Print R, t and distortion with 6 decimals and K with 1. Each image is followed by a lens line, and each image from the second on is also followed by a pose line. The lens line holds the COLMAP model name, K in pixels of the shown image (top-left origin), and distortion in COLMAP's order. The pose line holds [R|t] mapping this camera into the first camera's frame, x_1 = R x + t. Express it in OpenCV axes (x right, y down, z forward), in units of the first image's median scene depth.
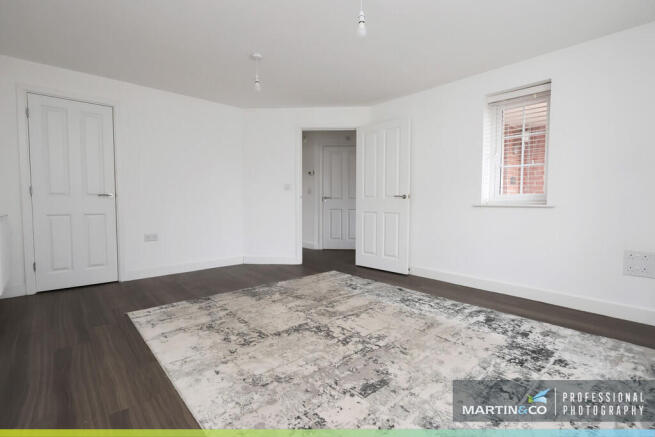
lens RADIAL K [[301.0, 0, 327.5], [0, 301.0, 218.5], [0, 0, 1]] dist [-0.000549, -0.000037]
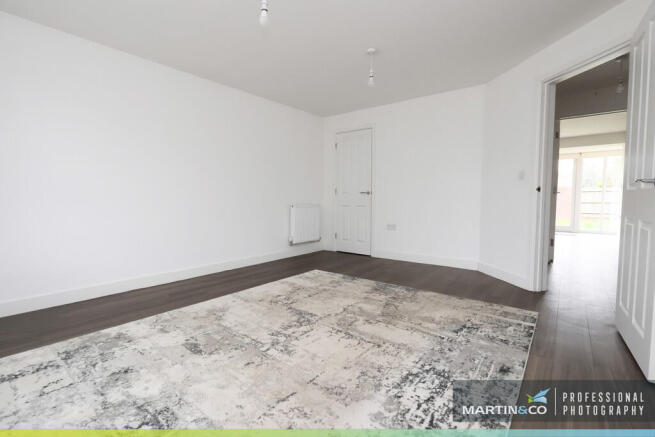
lens RADIAL K [[303.5, 0, 327.5], [0, 303.5, 218.5], [0, 0, 1]] dist [-0.001406, -0.000388]
pose [[0.165622, 0.061673, -0.984259, 0.807678], [-0.056129, 0.997014, 0.053028, -0.029581], [0.984591, 0.046463, 0.168589, 0.745737]]
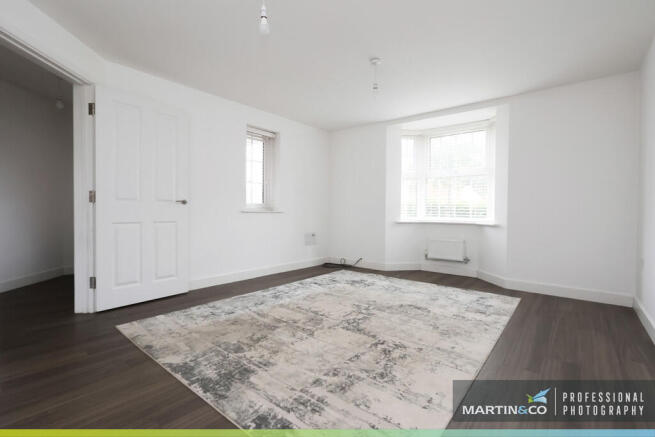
lens RADIAL K [[307.0, 0, 327.5], [0, 307.0, 218.5], [0, 0, 1]] dist [0.000610, 0.000415]
pose [[-0.146789, -0.036076, 0.988510, -0.946155], [0.047739, 0.997912, 0.043508, -0.061524], [-0.988015, 0.053577, -0.144761, 1.035917]]
